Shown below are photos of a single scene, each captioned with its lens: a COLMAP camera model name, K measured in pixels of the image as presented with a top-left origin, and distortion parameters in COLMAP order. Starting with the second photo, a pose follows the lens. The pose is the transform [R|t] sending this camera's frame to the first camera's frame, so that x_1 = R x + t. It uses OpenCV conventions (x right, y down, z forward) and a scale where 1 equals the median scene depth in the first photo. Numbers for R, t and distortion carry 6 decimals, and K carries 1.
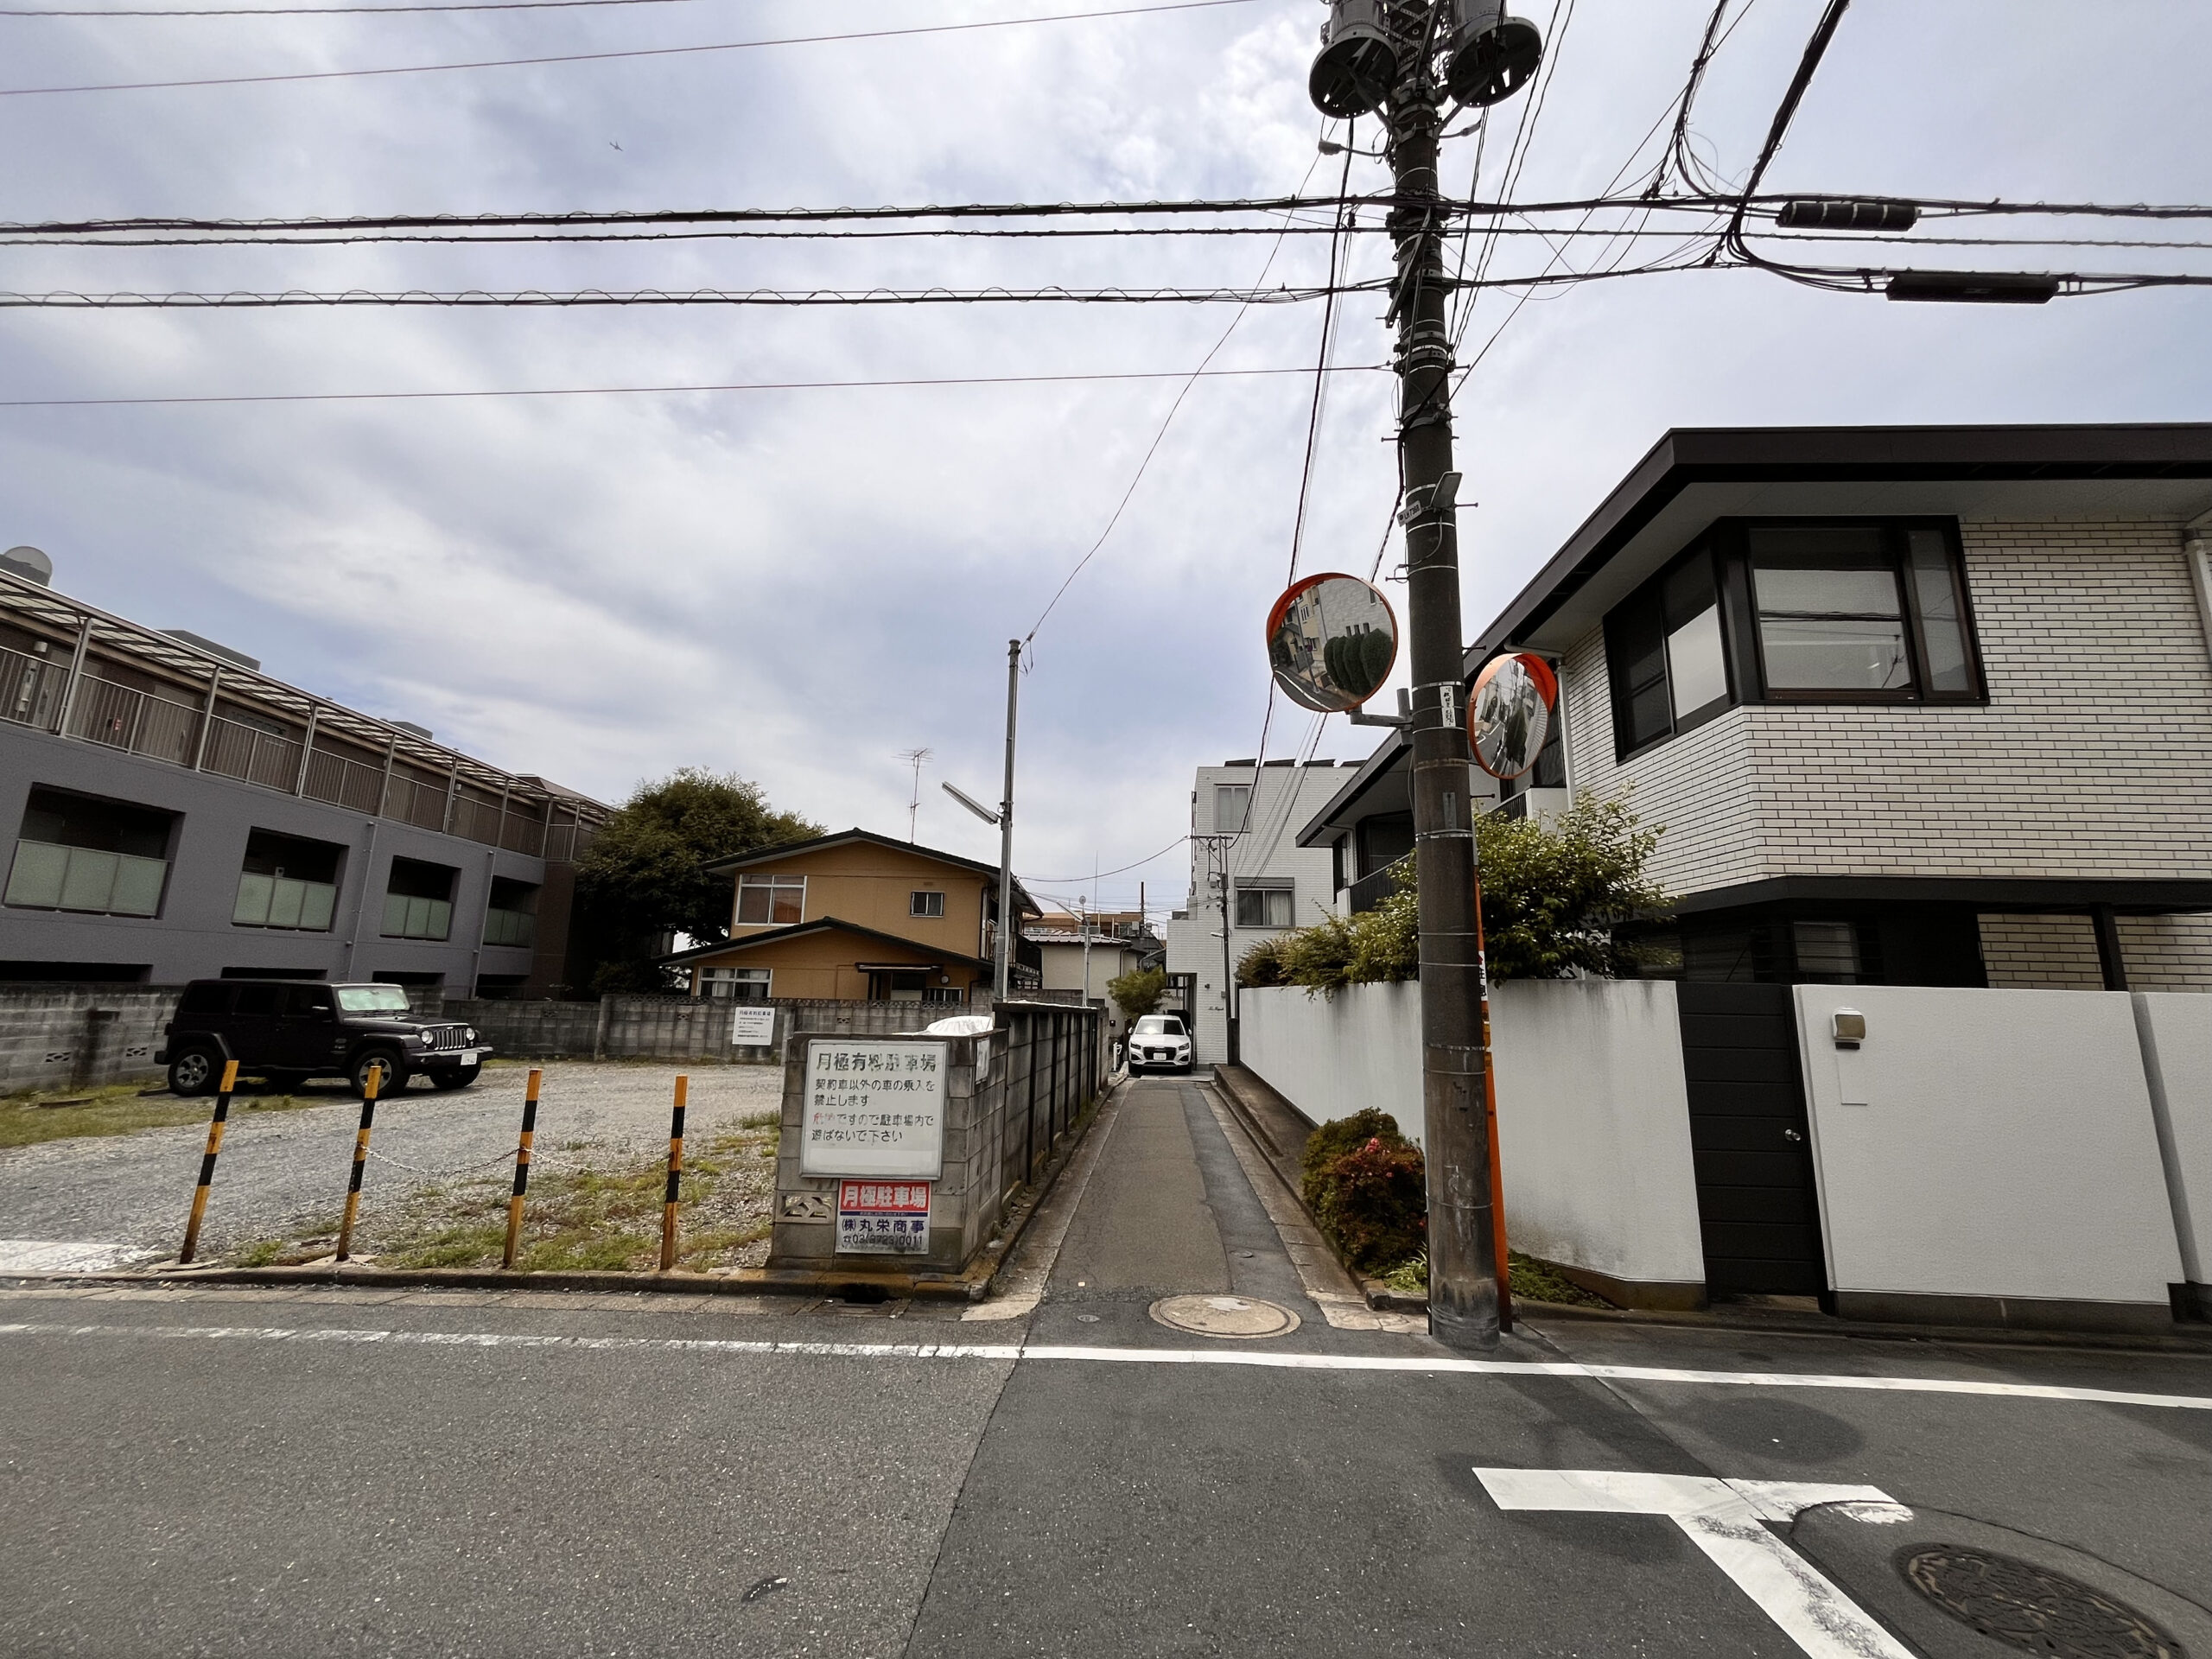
lens RADIAL K [[895.8, 0, 1104.0], [0, 895.8, 817.5], [0, 0, 1]] dist [-0.002055, 0.000060]
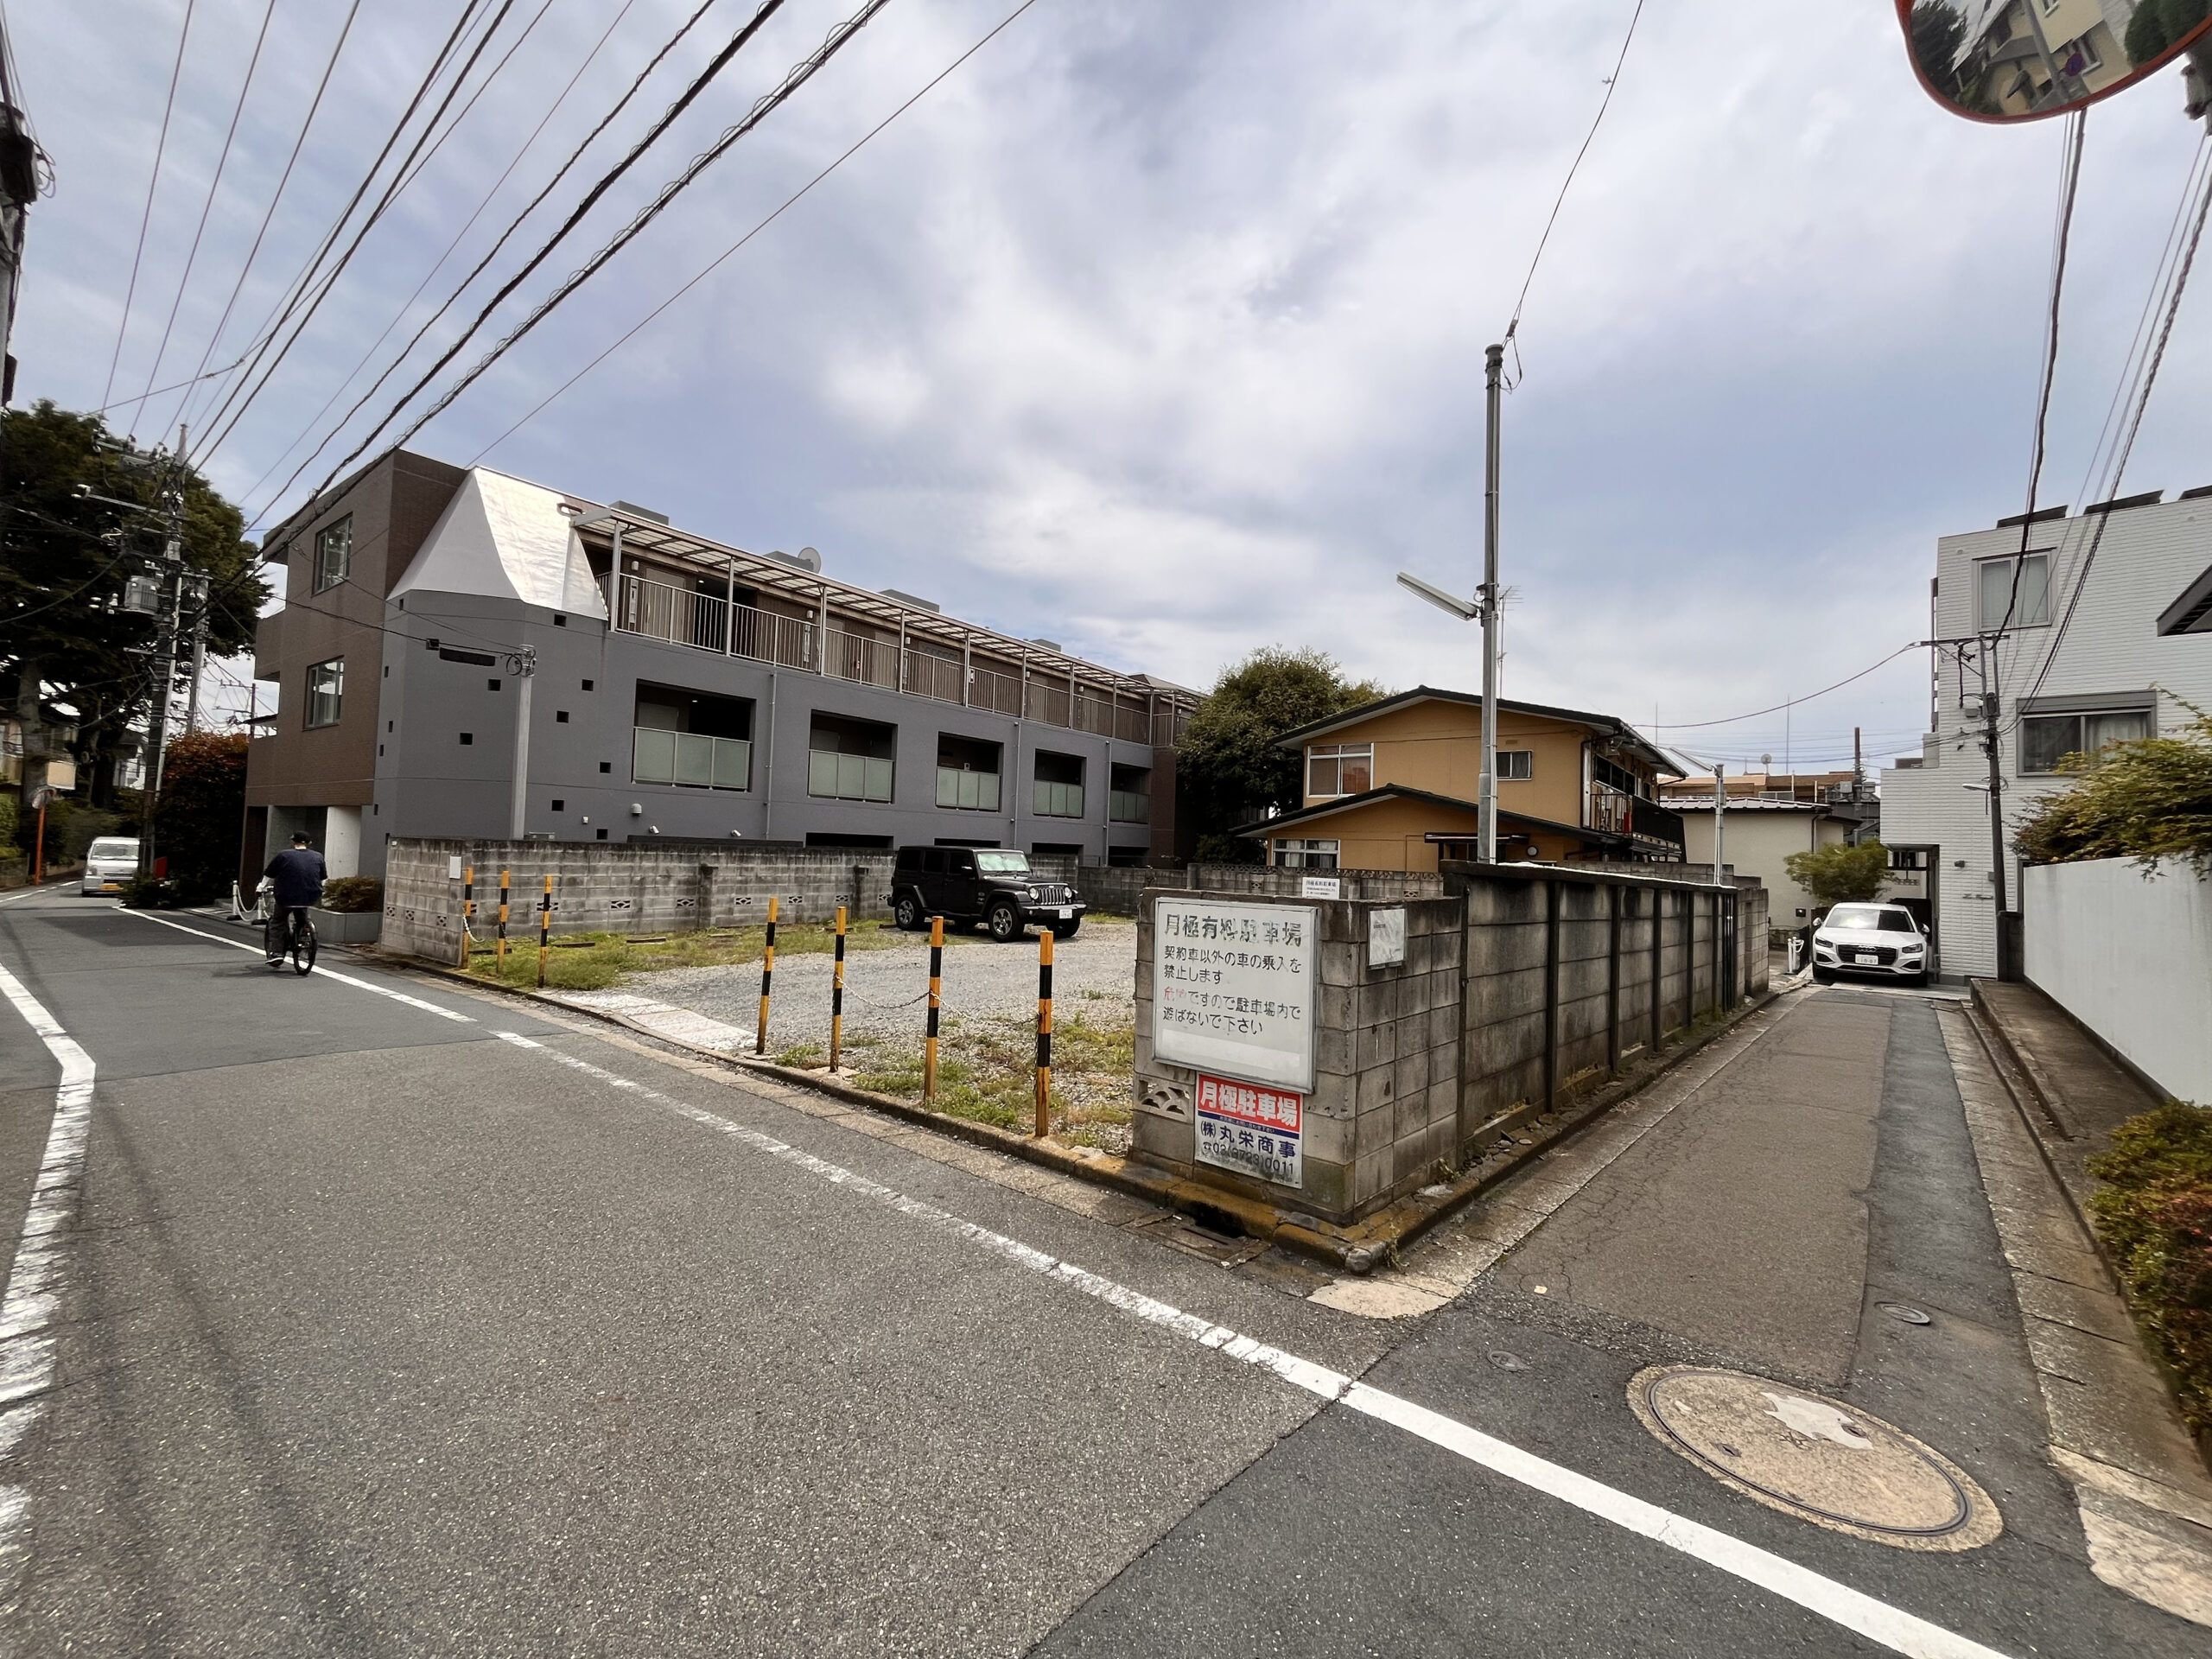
lens RADIAL K [[895.8, 0, 1104.0], [0, 895.8, 817.5], [0, 0, 1]] dist [-0.002055, 0.000060]
pose [[0.782513, -0.019206, -0.622338, 0.056850], [0.101853, 0.990008, 0.097515, 0.040825], [0.614247, -0.139694, 0.776650, 0.154321]]
